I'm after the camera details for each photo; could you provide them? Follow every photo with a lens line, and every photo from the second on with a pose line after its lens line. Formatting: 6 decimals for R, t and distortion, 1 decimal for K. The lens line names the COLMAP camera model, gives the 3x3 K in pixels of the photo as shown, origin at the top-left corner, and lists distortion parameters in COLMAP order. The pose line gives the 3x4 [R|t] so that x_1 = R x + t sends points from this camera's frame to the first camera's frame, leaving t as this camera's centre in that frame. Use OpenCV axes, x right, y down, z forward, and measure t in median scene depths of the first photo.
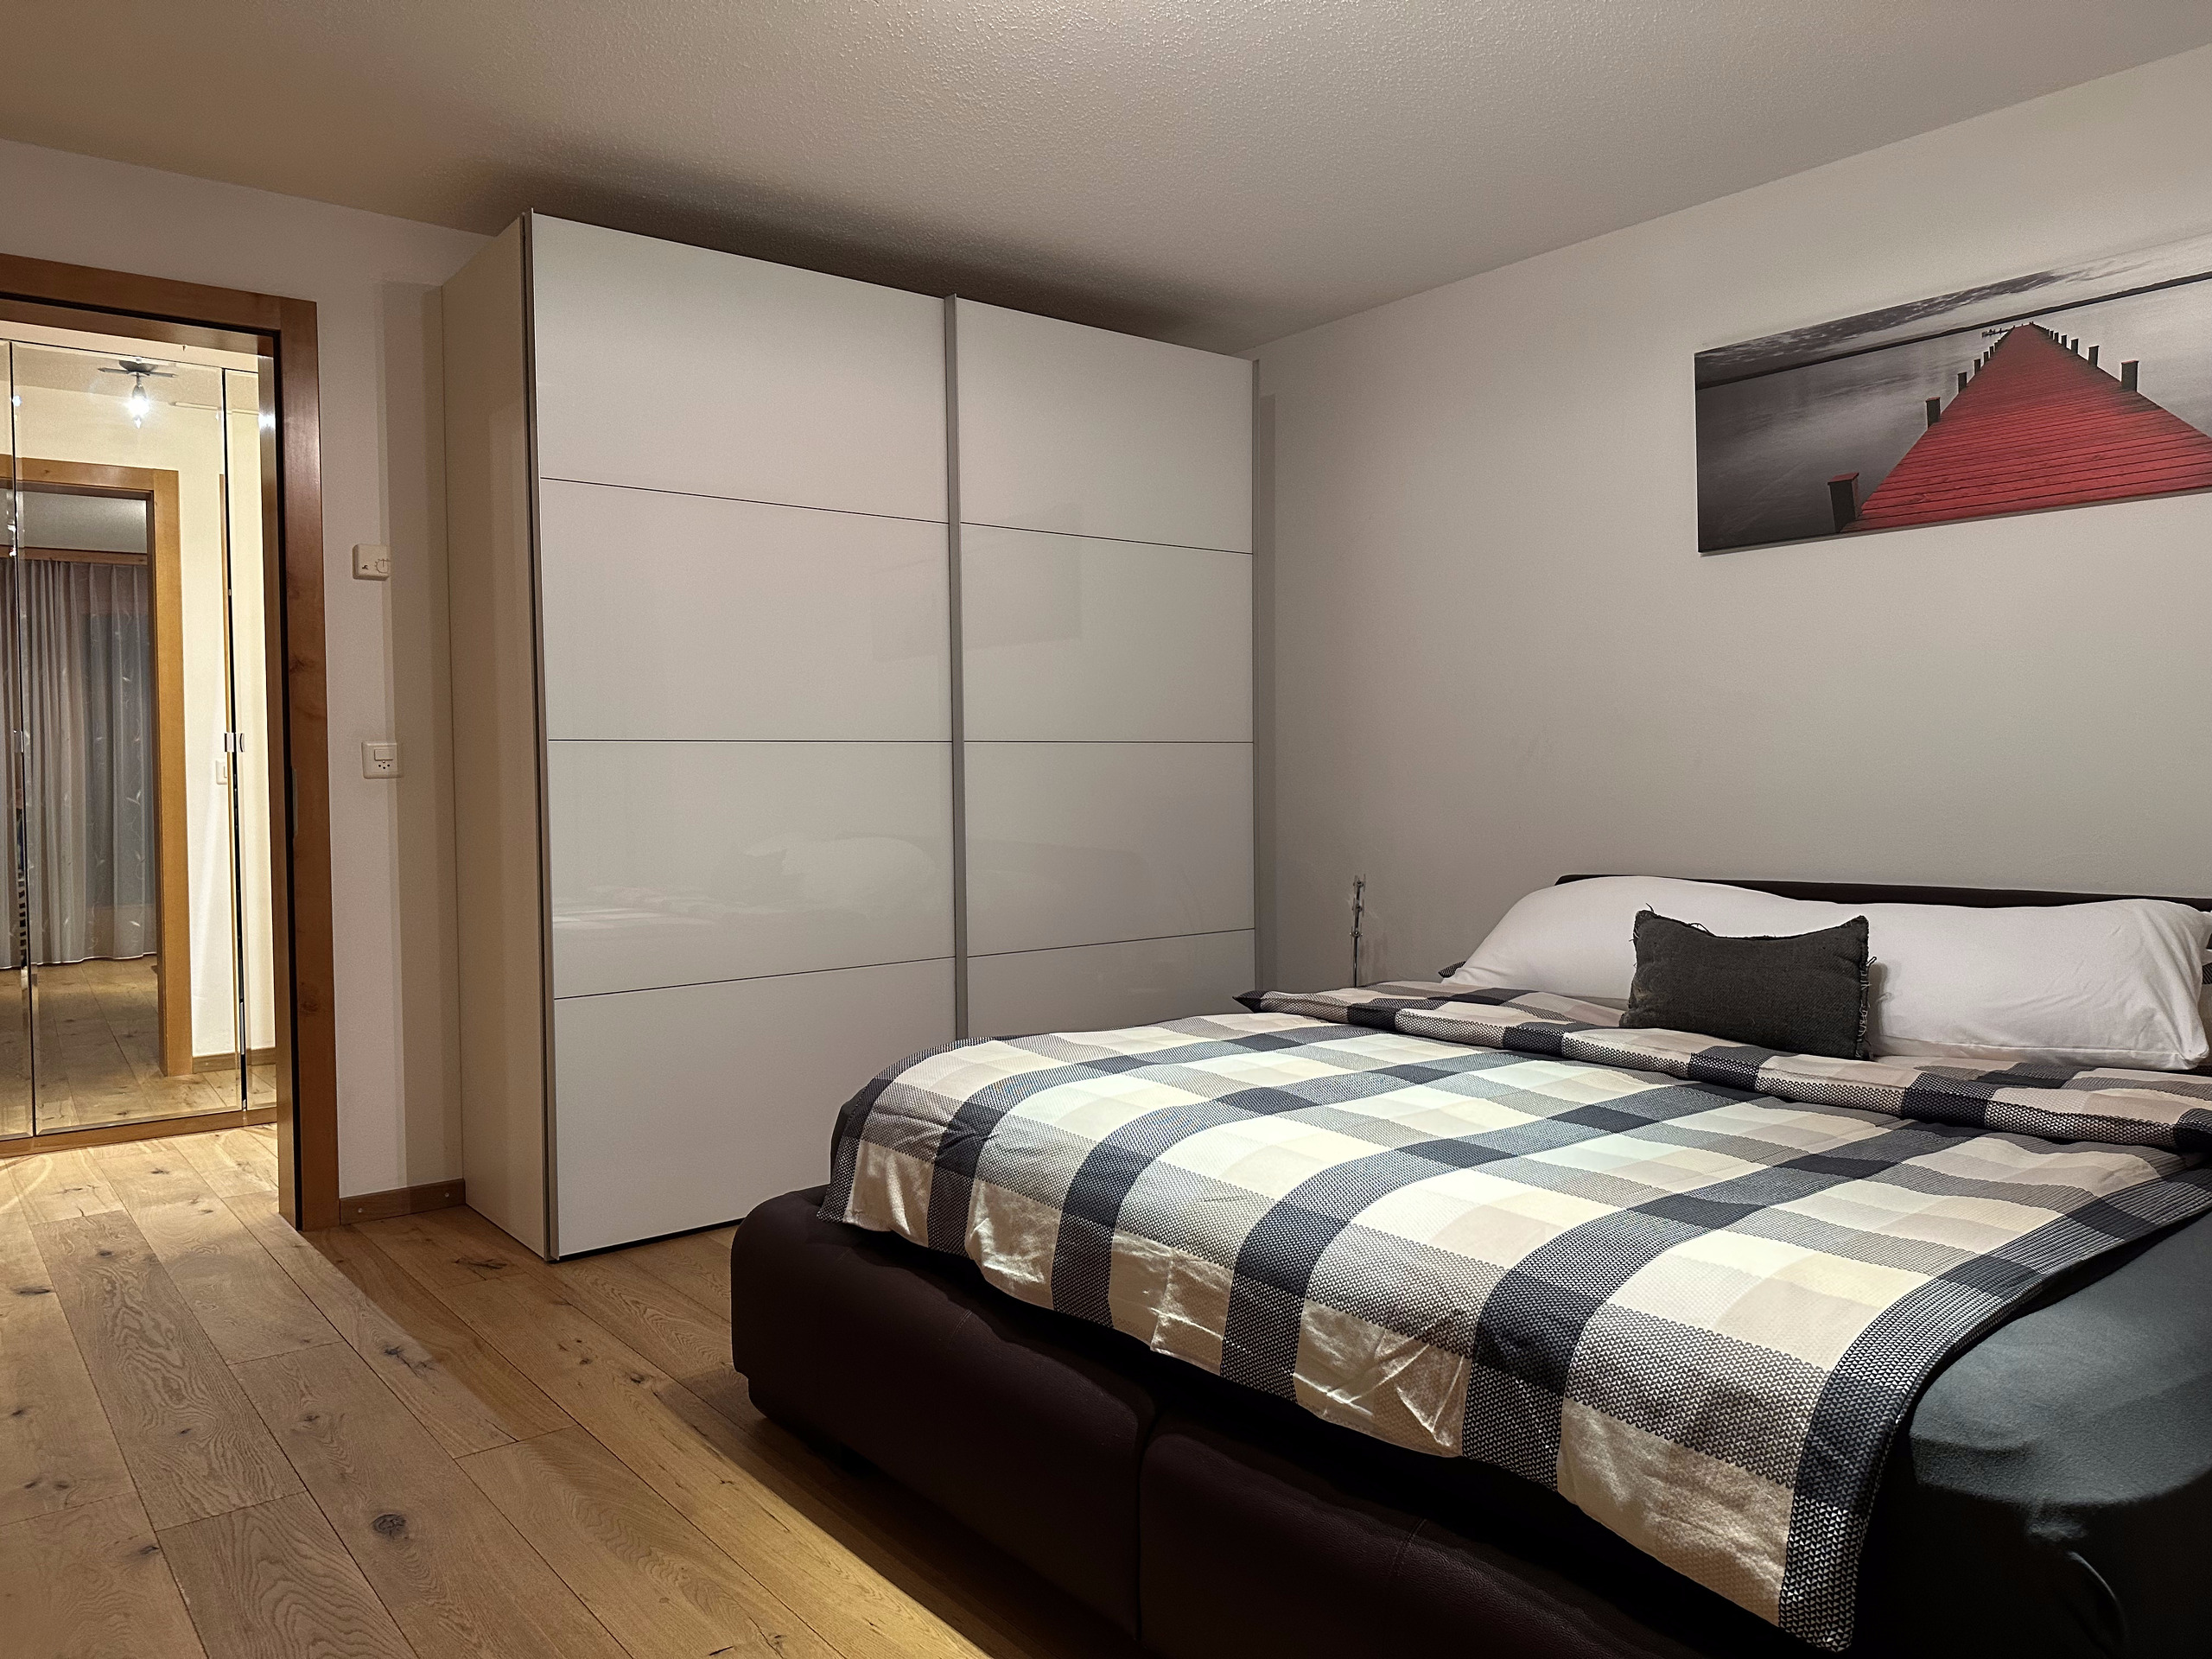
lens RADIAL K [[1580.7, 0, 1108.2], [0, 1580.7, 827.2], [0, 0, 1]] dist [-0.028707, 0.005832]
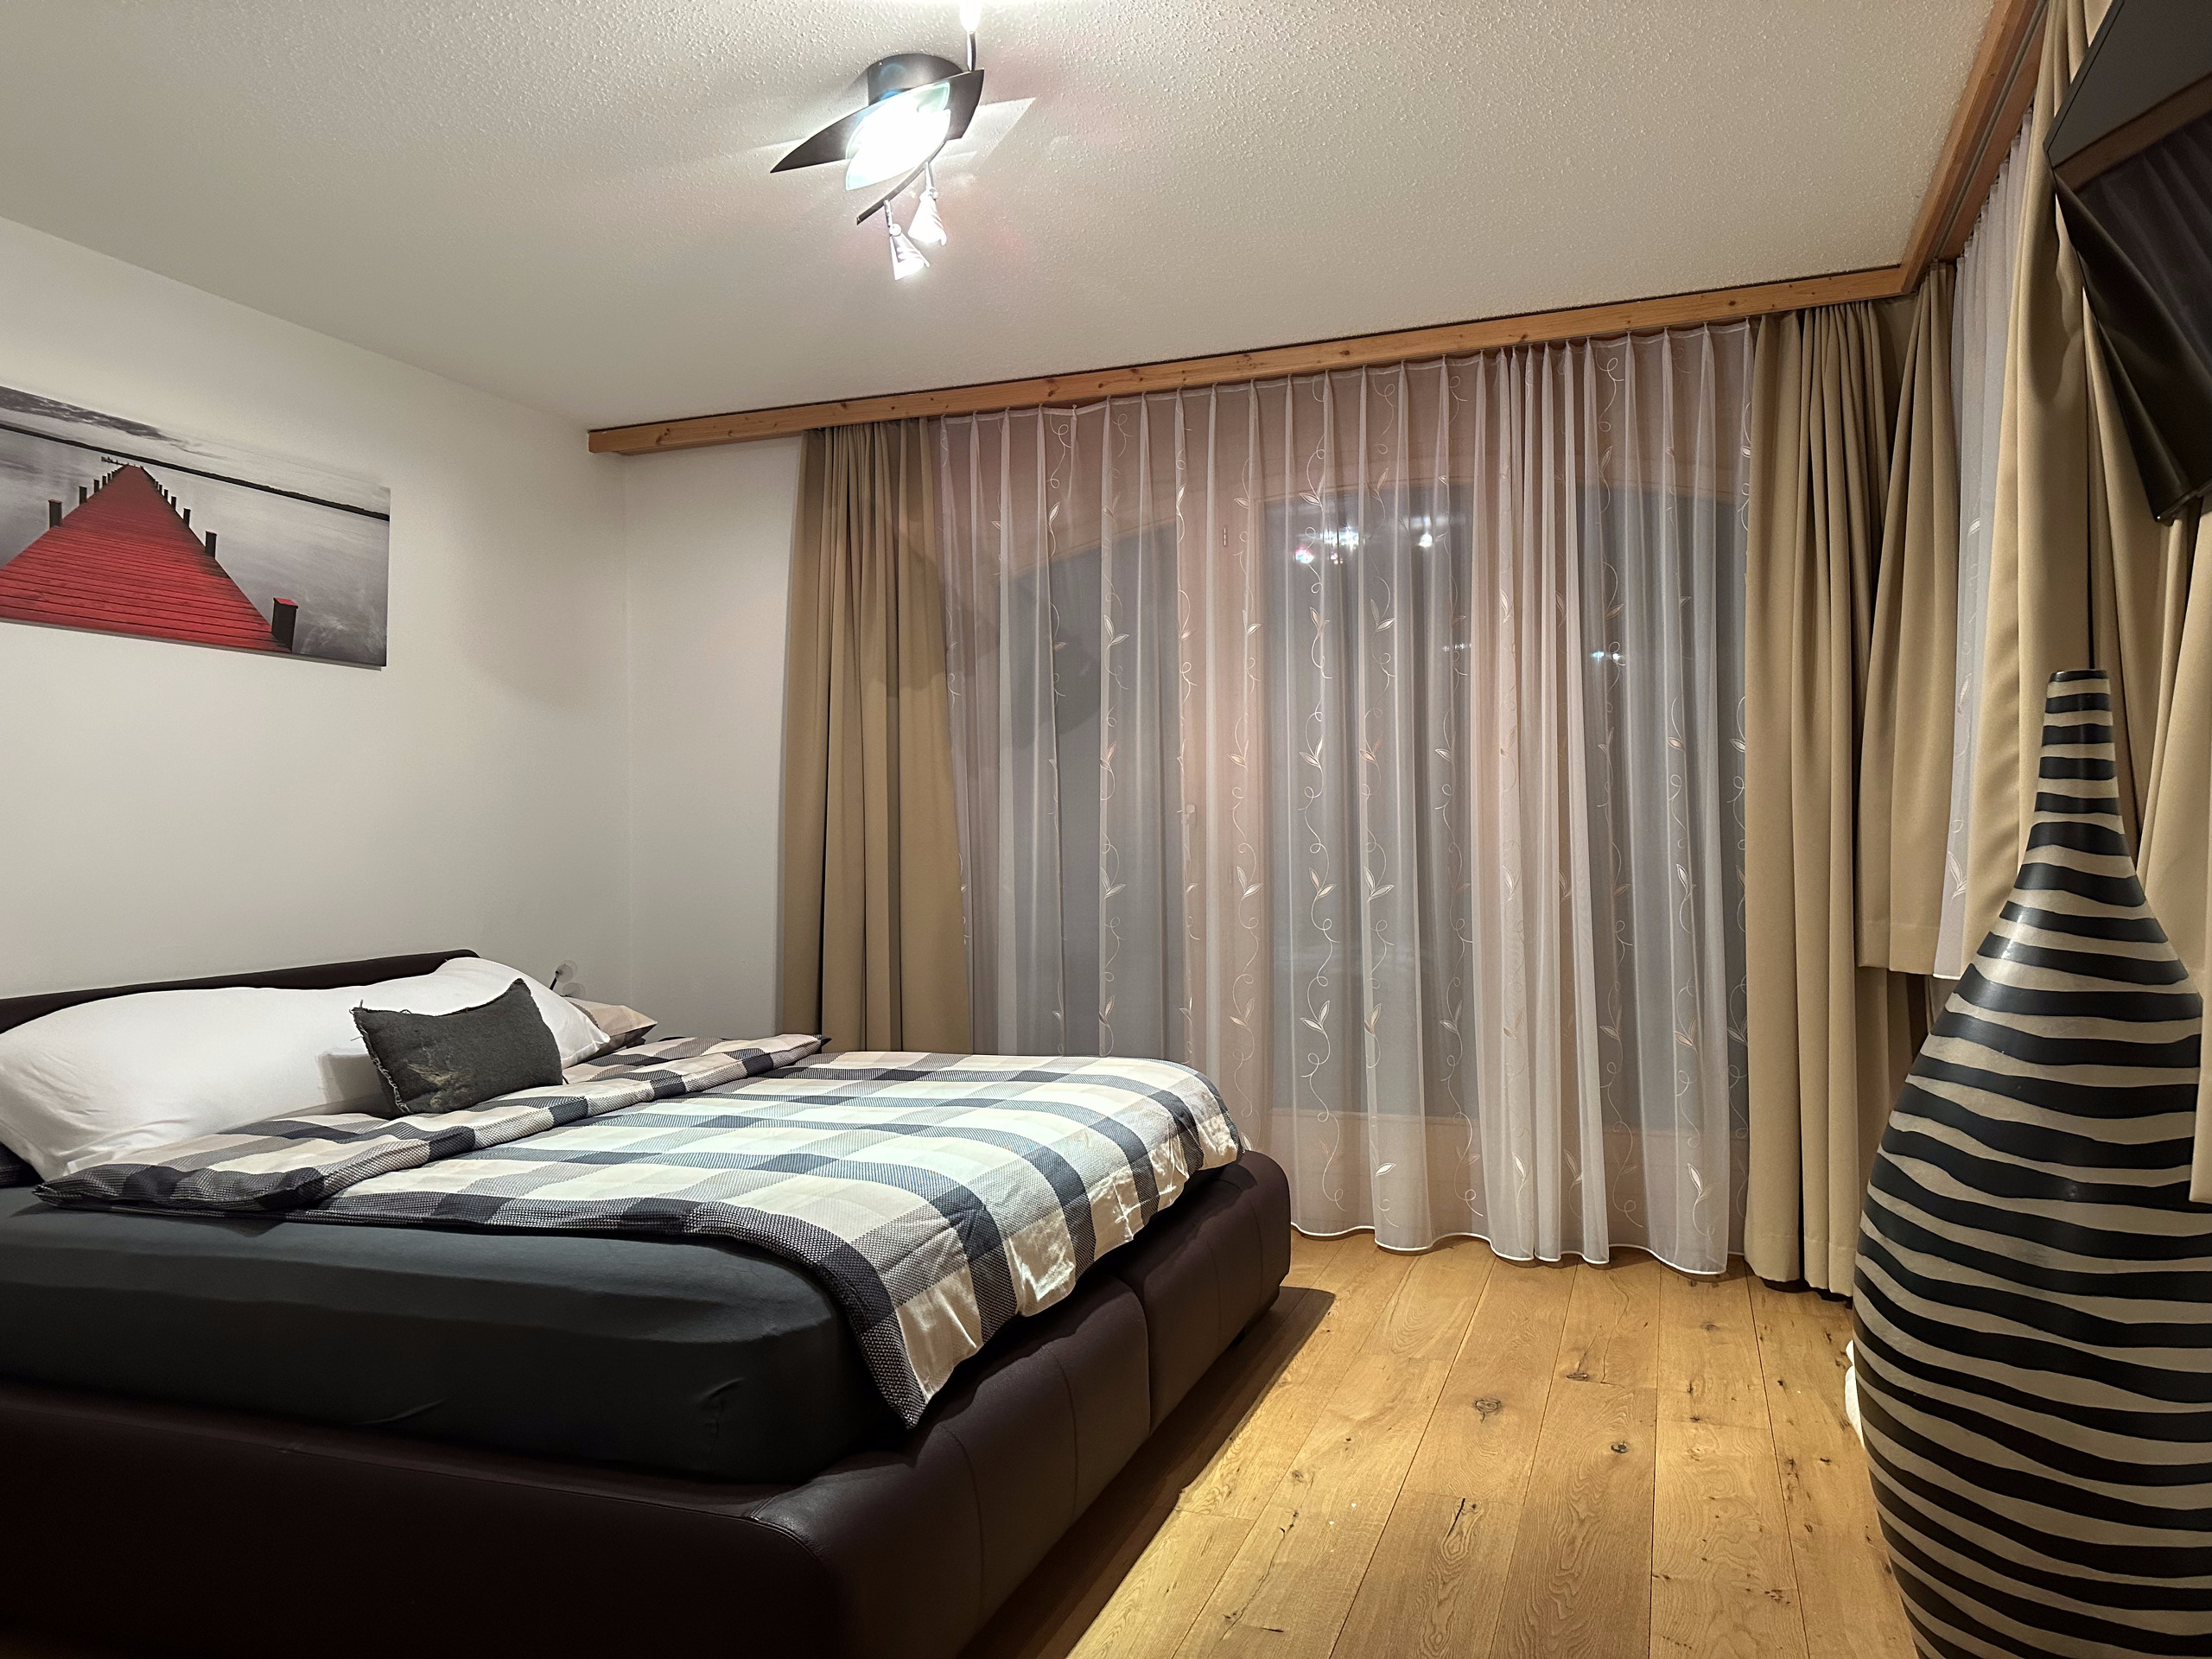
lens RADIAL K [[1580.7, 0, 1112.2], [0, 1580.7, 834.3], [0, 0, 1]] dist [-0.028707, 0.005832]
pose [[-0.543165, 0.021765, 0.839344, -0.712988], [0.048288, 0.998819, 0.005348, -0.036842], [-0.838237, 0.043435, -0.543574, 1.051339]]
